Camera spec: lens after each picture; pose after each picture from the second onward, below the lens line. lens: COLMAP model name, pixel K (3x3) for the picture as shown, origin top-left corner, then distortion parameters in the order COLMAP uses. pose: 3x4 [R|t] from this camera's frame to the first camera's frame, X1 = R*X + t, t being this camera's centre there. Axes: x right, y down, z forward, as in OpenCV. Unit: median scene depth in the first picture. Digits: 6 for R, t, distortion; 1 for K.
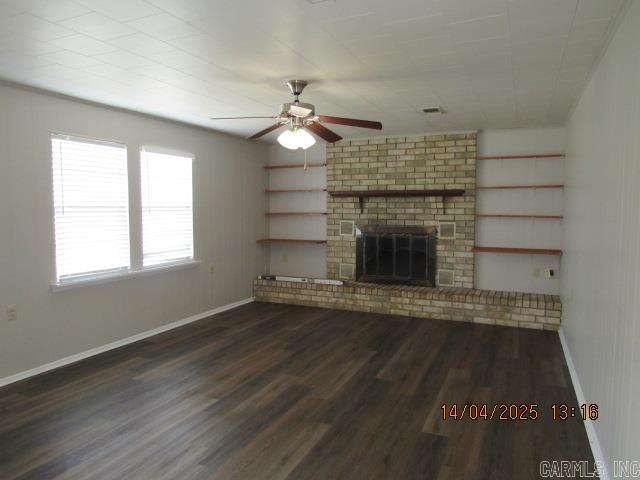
lens RADIAL K [[453.3, 0, 316.9], [0, 453.3, 240.1], [0, 0, 1]] dist [-0.023833, 0.003260]
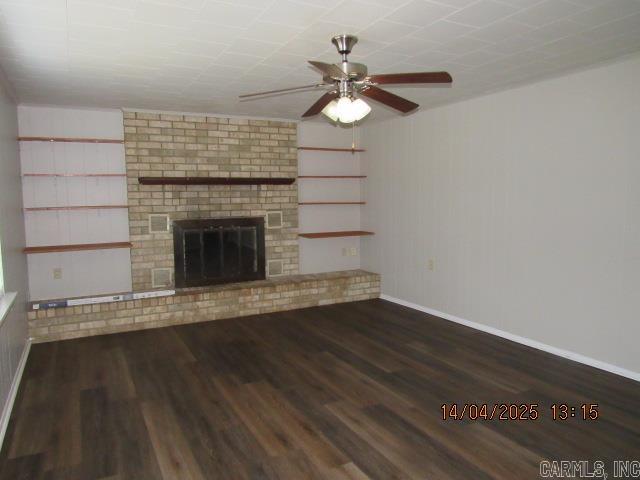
lens RADIAL K [[453.3, 0, 316.8], [0, 453.3, 238.9], [0, 0, 1]] dist [-0.023833, 0.003260]
pose [[0.619105, -0.081929, 0.781023, -0.426996], [0.070004, 0.996341, 0.049025, -0.021481], [-0.782182, 0.024323, 0.622575, 0.321279]]
